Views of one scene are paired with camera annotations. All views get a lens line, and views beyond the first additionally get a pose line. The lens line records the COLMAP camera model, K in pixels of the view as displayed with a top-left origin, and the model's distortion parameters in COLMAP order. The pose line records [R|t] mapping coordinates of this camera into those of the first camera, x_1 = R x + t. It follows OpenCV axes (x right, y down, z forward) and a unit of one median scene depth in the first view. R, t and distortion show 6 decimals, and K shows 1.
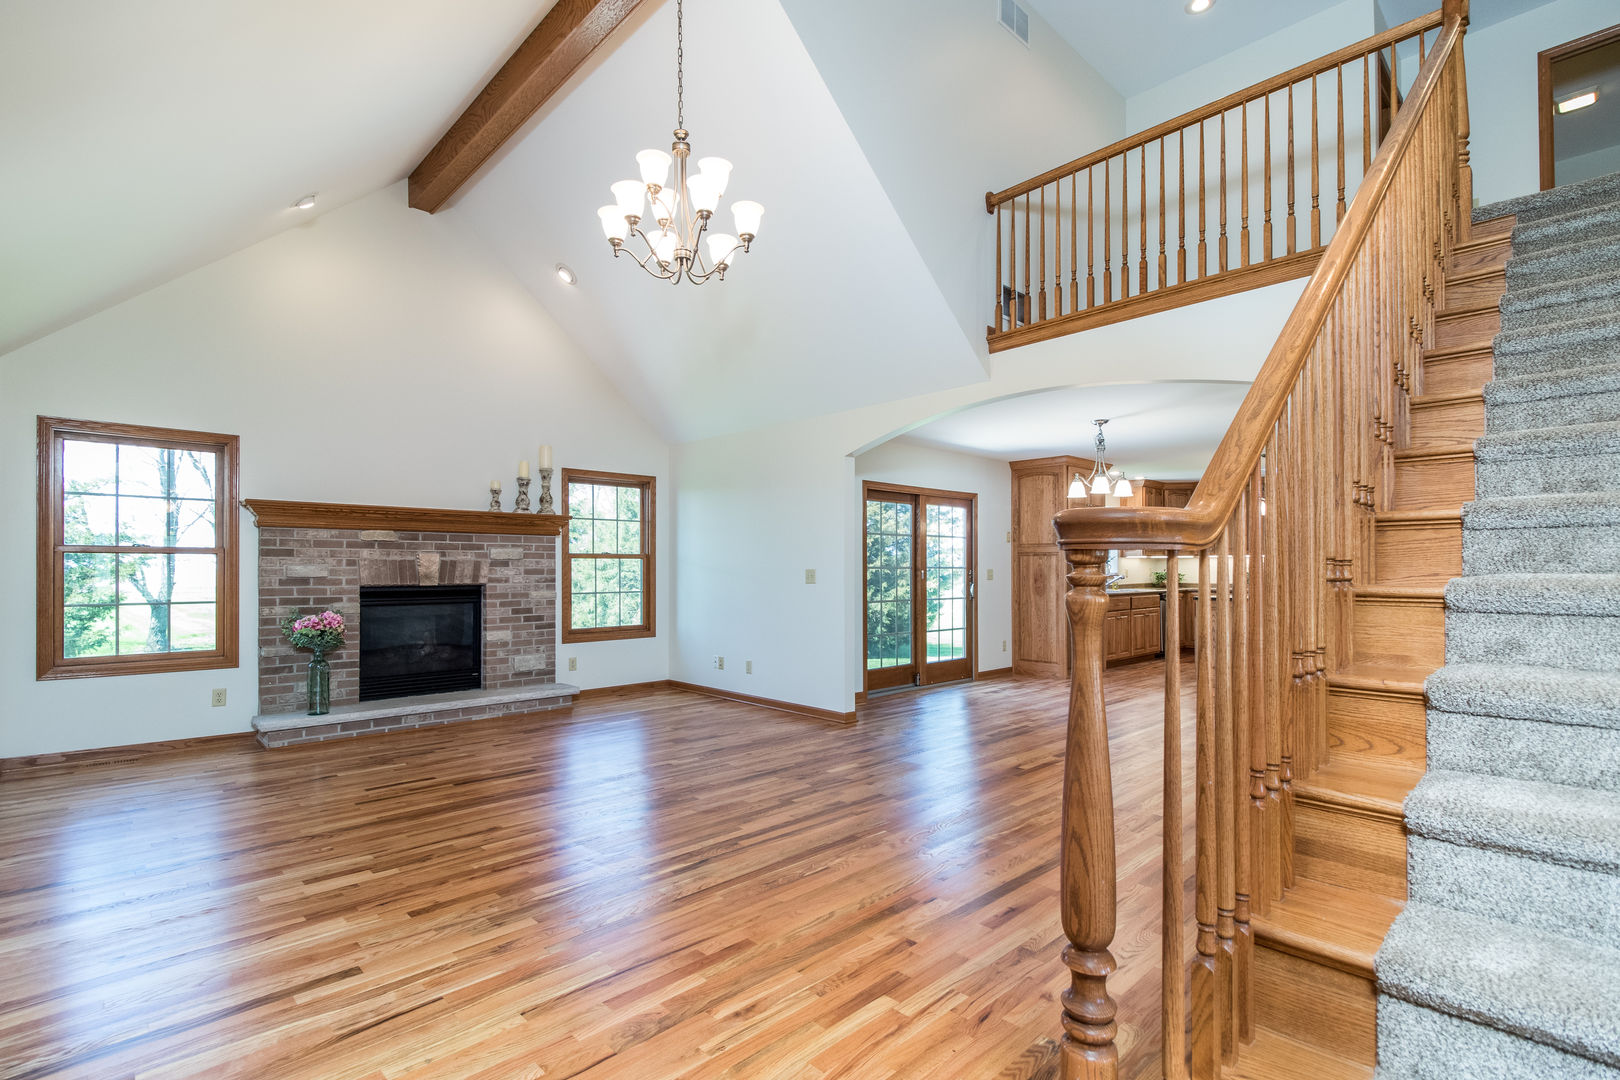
lens RADIAL K [[759.8, 0, 808.2], [0, 759.8, 563.2], [0, 0, 1]] dist [0.014066, -0.000153]
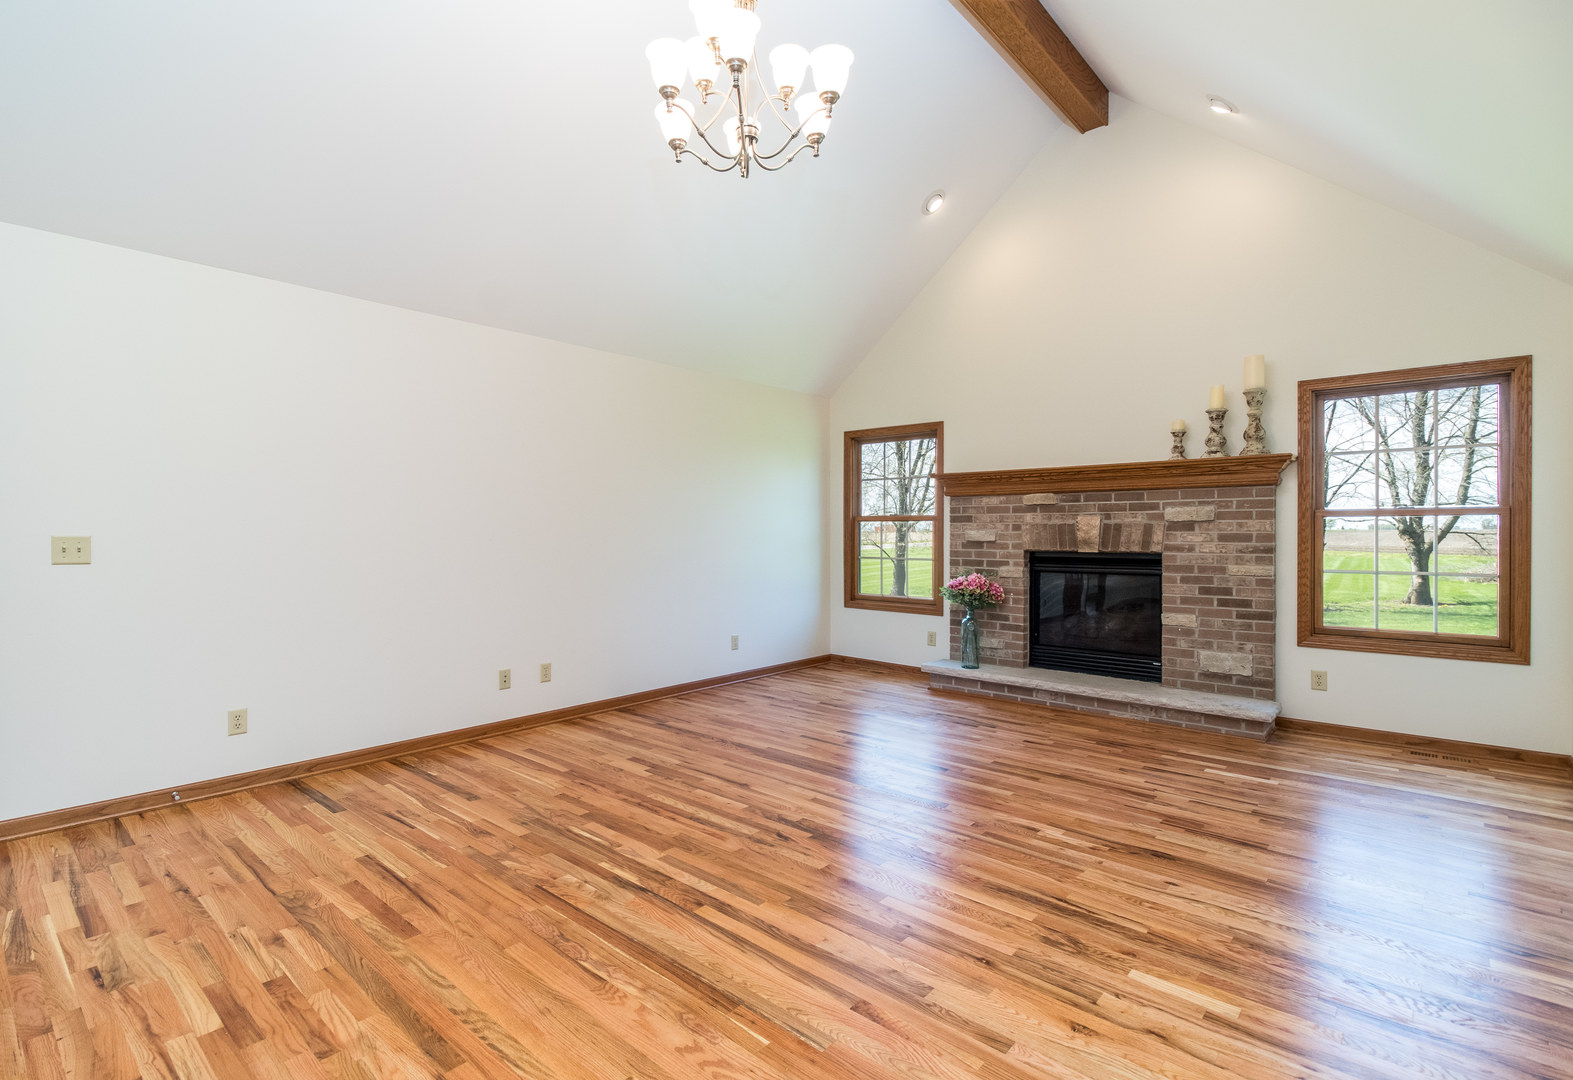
lens RADIAL K [[752.4, 0, 751.5], [0, 752.4, 536.3], [0, 0, 1]] dist [0.008625, -0.000191]
pose [[0.056199, 0.006584, -0.998398, 0.379153], [0.008697, 0.999937, 0.007083, 0.001150], [0.998382, -0.009081, 0.056139, 0.594486]]
